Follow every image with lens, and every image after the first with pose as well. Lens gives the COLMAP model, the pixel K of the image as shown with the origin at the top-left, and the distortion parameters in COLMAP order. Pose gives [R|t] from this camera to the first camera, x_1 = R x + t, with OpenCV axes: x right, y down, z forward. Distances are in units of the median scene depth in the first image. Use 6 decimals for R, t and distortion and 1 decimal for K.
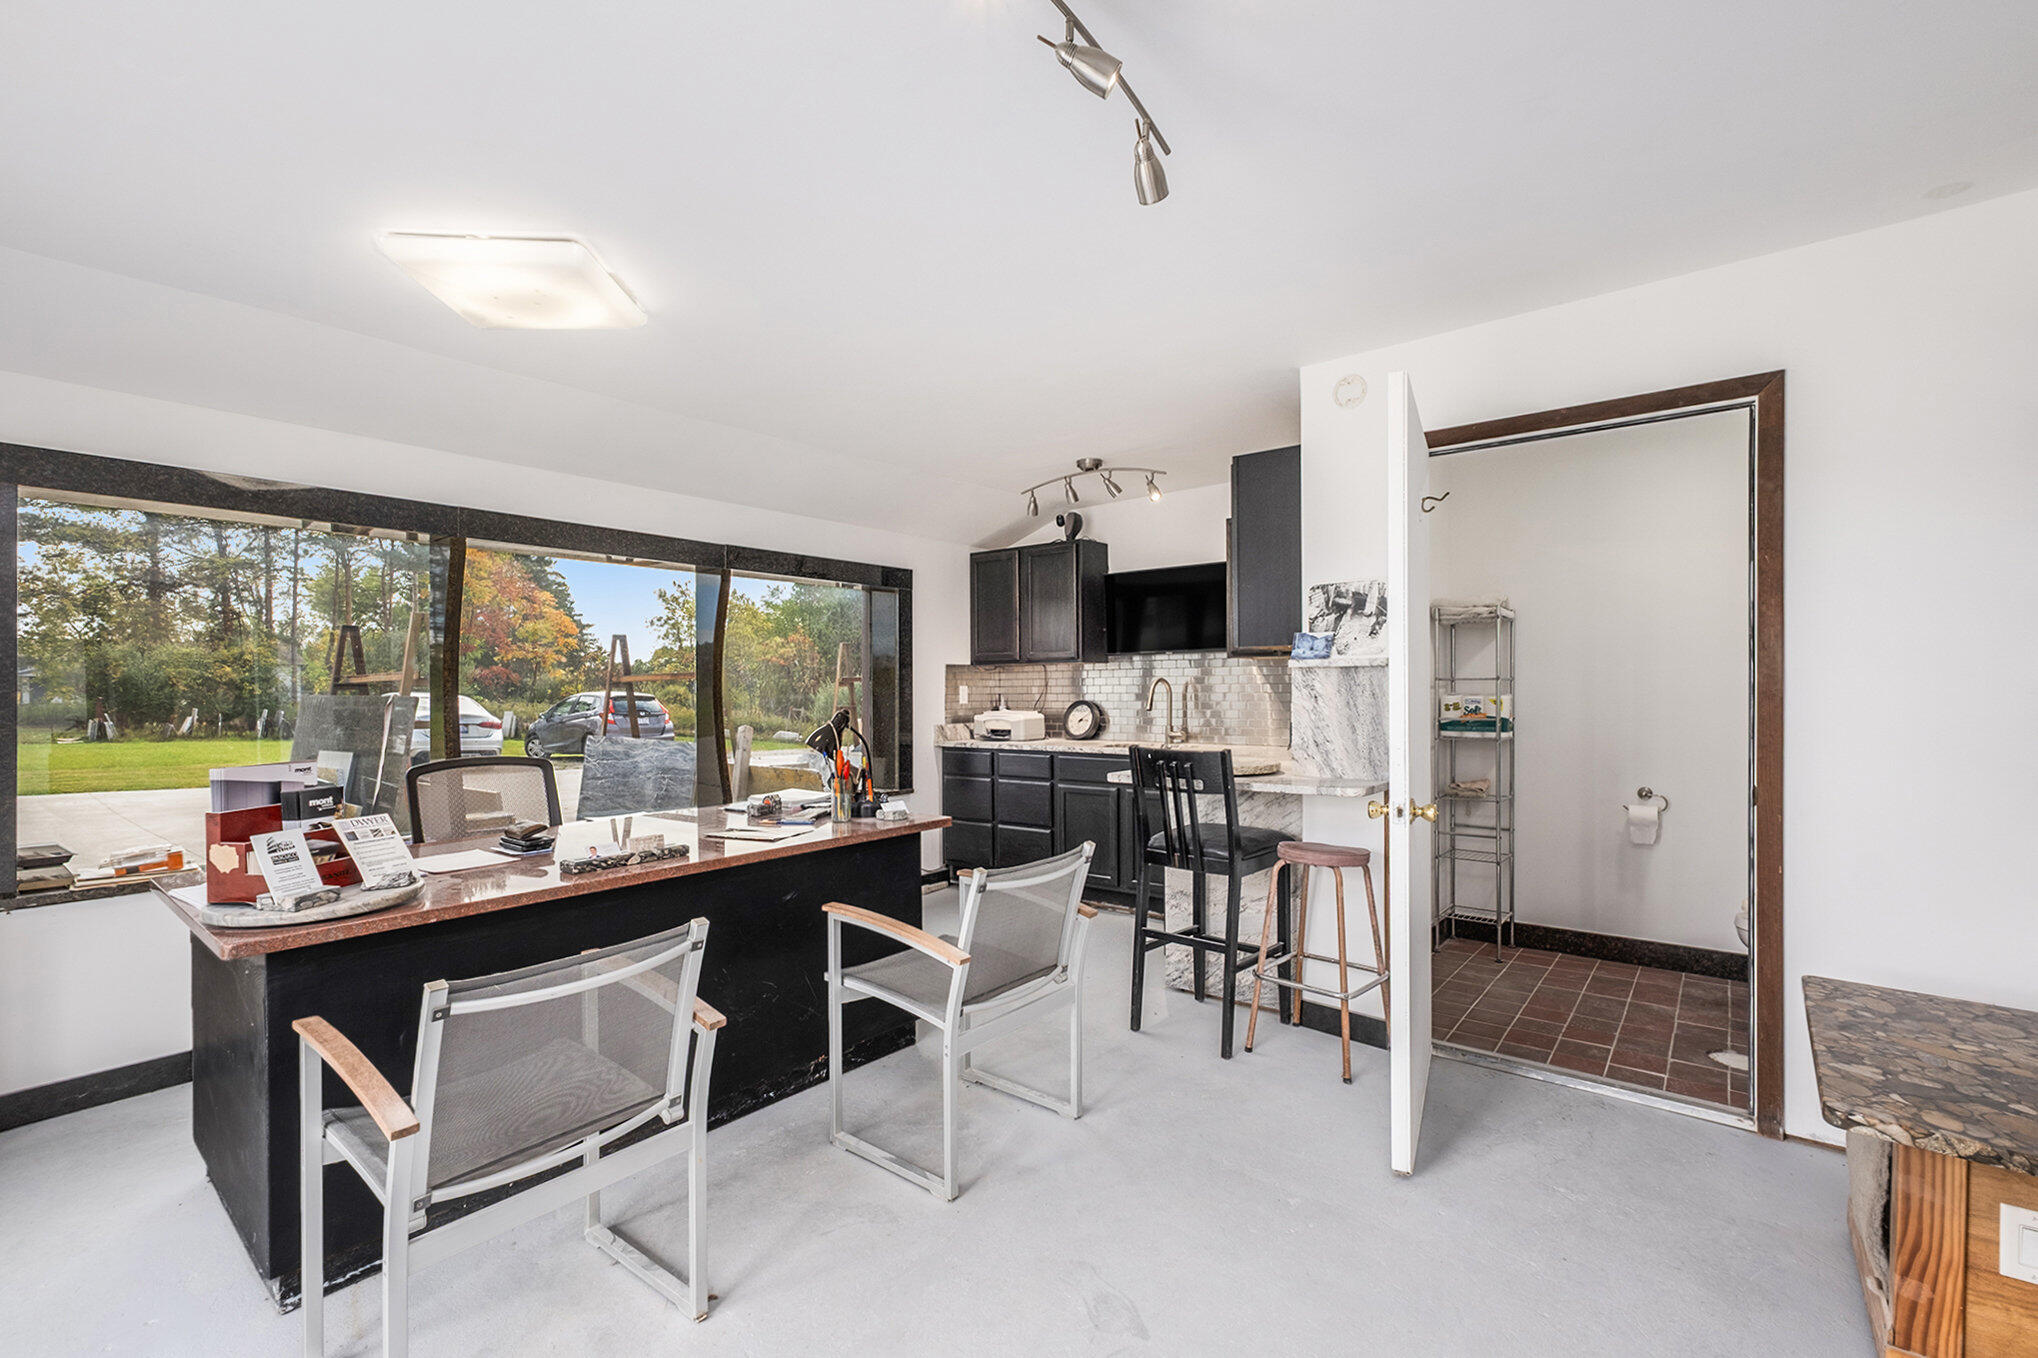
lens RADIAL K [[898.8, 0, 1023.1], [0, 898.8, 682.1], [0, 0, 1]] dist [-0.001422, -0.000226]
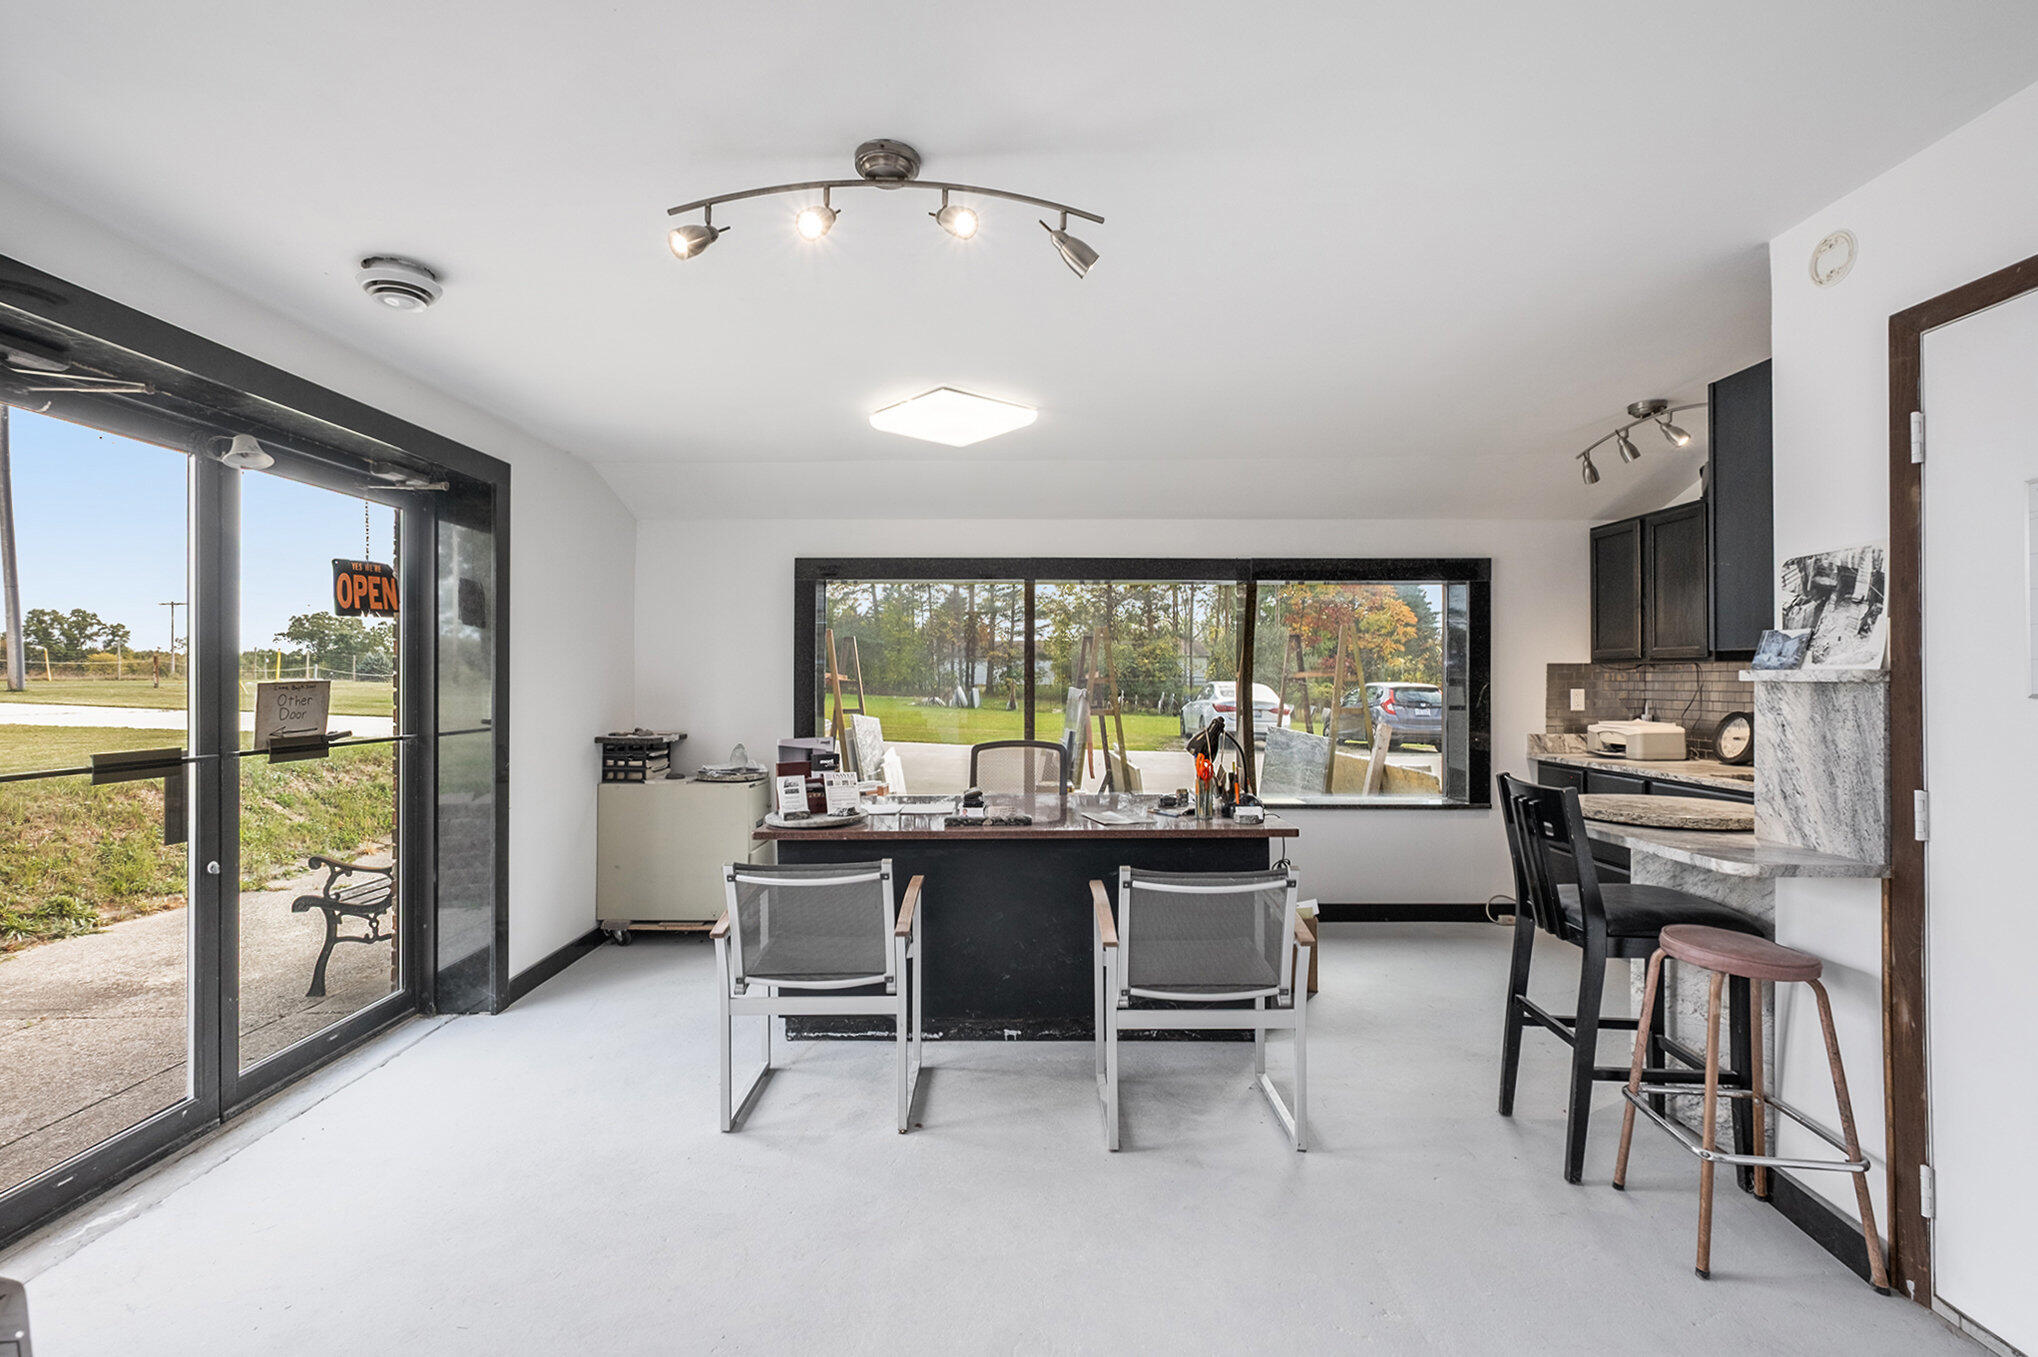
lens RADIAL K [[918.2, 0, 1019.0], [0, 918.2, 678.5], [0, 0, 1]] dist [0.000007, 0.000306]
pose [[0.620696, 0.006833, -0.784022, 0.504444], [0.001586, 0.999949, 0.009970, -0.026198], [0.784050, -0.007431, 0.620653, 0.120580]]
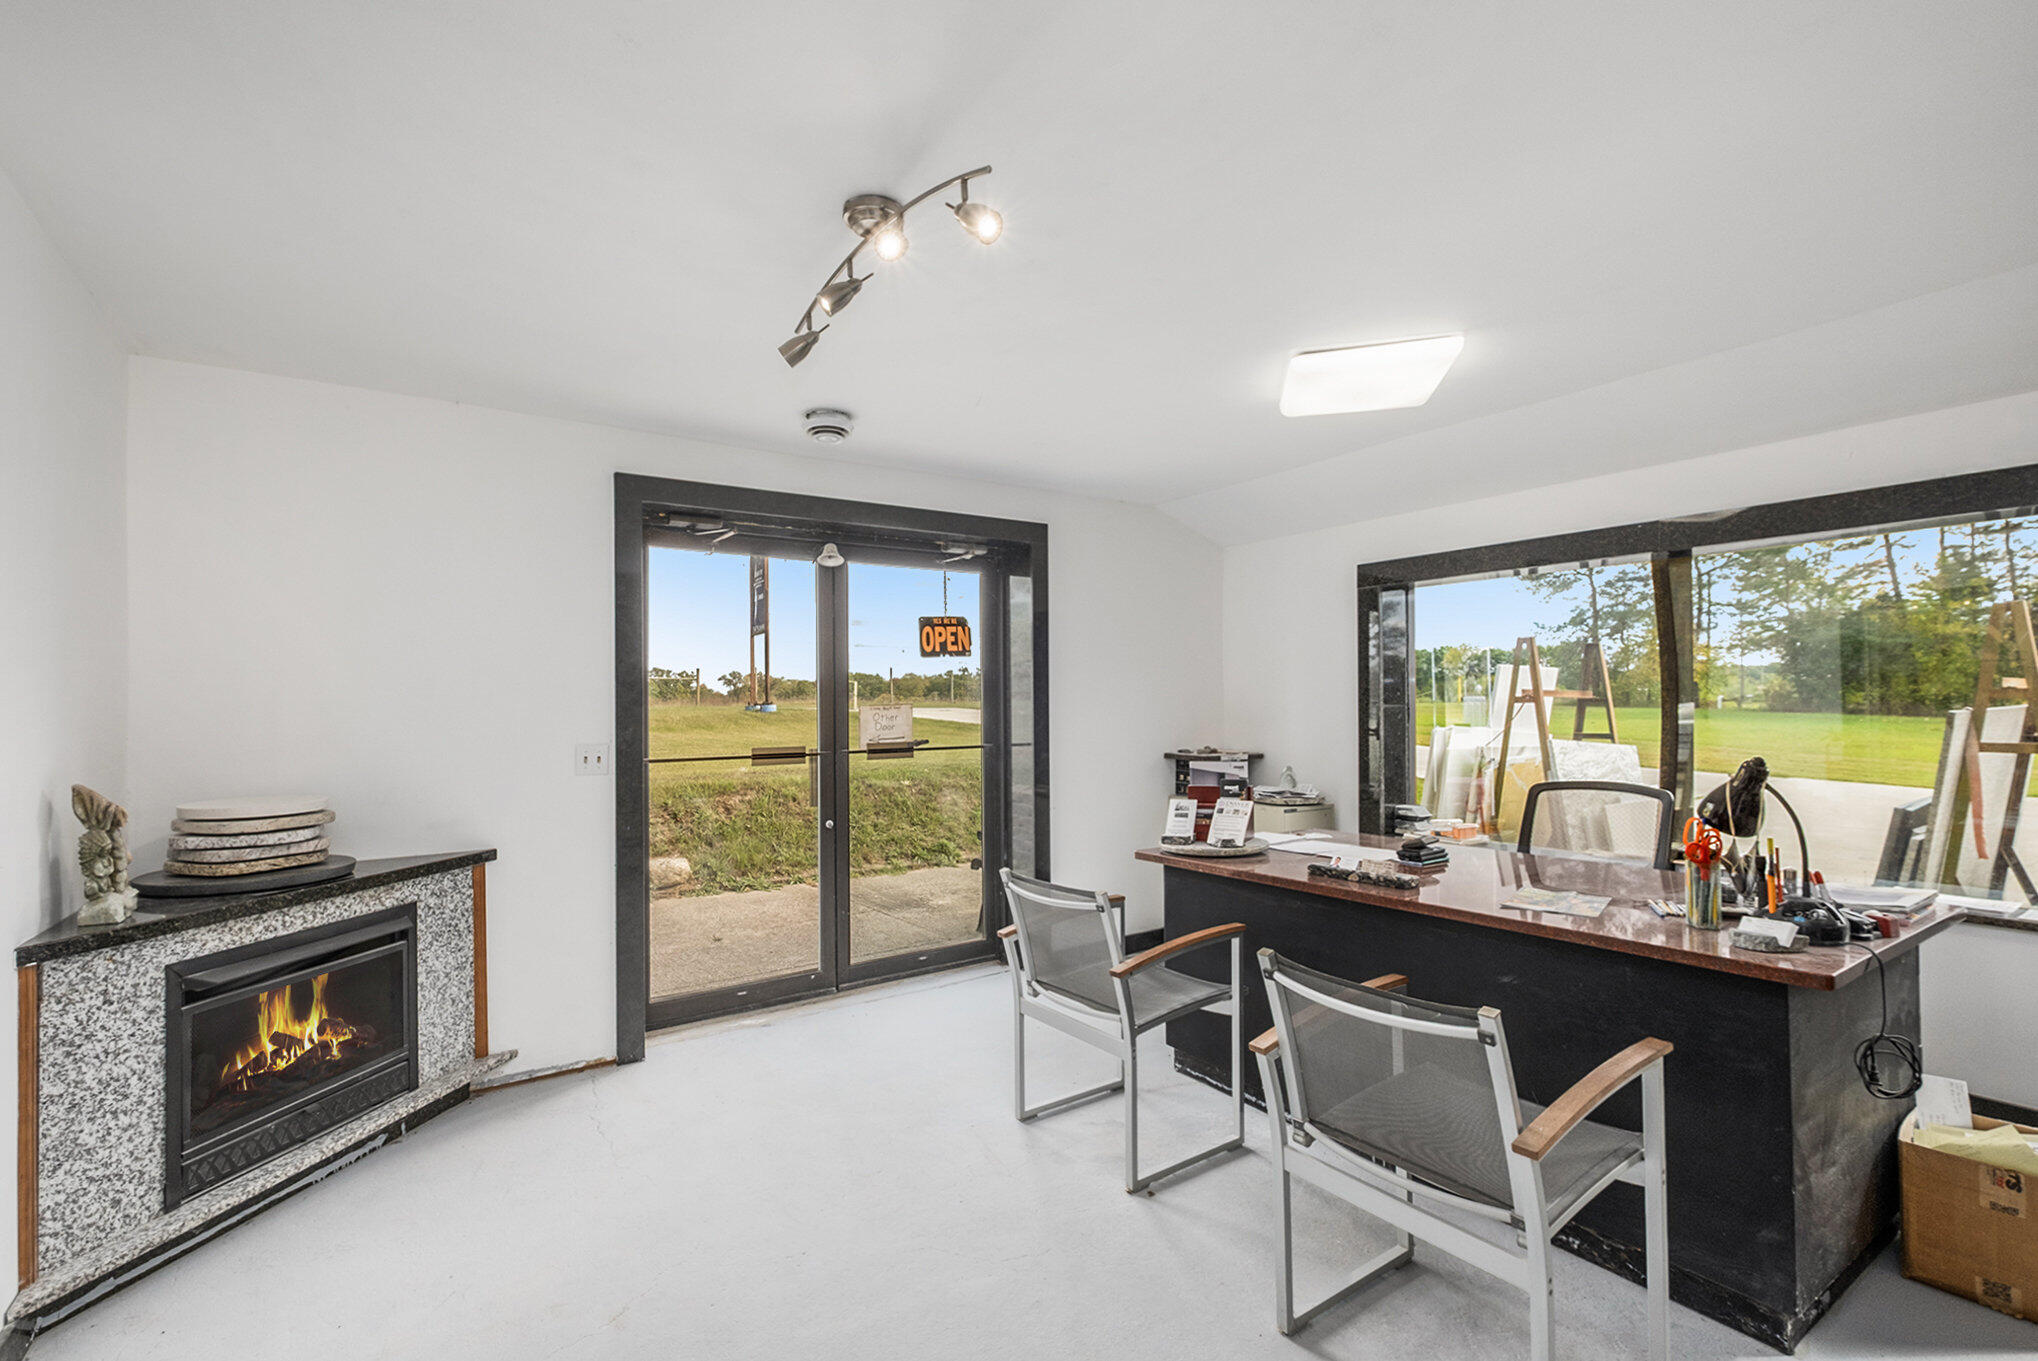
lens RADIAL K [[902.1, 0, 976.7], [0, 902.1, 691.6], [0, 0, 1]] dist [-0.000294, 0.000055]
pose [[-0.313156, -0.001554, -0.949700, 0.545198], [0.018616, 0.999796, -0.007775, -0.021200], [0.949519, -0.020114, -0.313063, 0.657176]]
